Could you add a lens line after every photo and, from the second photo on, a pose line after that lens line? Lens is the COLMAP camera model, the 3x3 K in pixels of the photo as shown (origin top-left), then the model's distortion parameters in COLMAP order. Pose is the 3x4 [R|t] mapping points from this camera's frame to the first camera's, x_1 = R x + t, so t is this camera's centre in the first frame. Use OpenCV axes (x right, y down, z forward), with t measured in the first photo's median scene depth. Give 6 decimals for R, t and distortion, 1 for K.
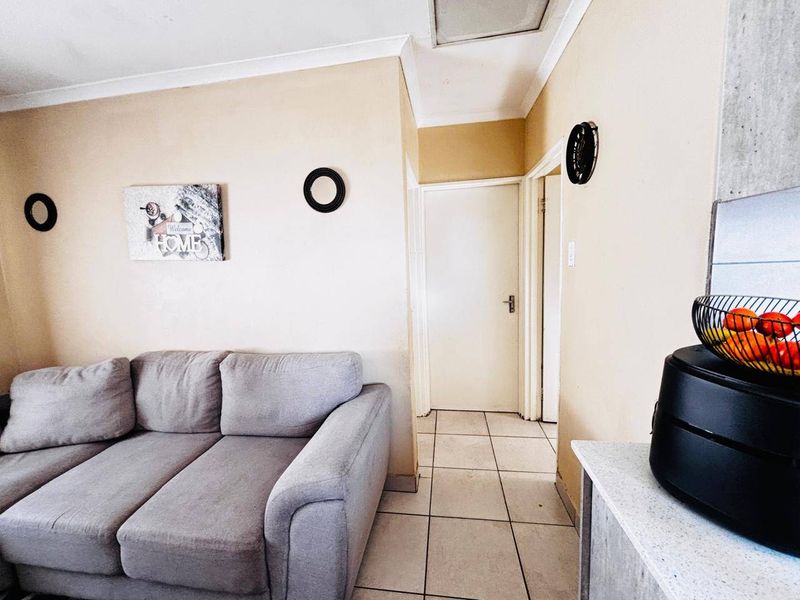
lens RADIAL K [[328.2, 0, 397.1], [0, 328.2, 299.6], [0, 0, 1]] dist [-0.001947, -0.000398]
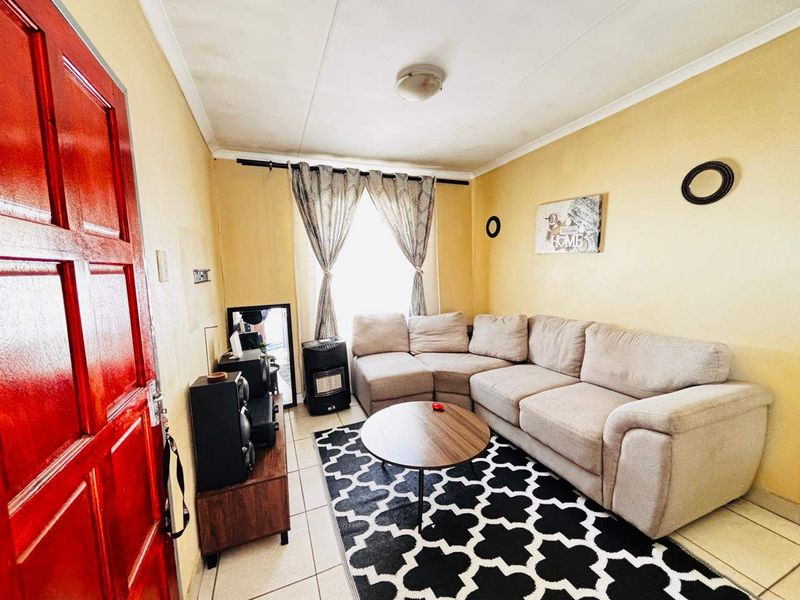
lens RADIAL K [[328.2, 0, 397.1], [0, 328.2, 299.6], [0, 0, 1]] dist [-0.001947, -0.000398]
pose [[0.515343, 0.105318, -0.850488, 0.194973], [-0.080848, 0.993968, 0.074096, 0.035985], [0.853162, 0.030575, 0.520750, -0.369685]]
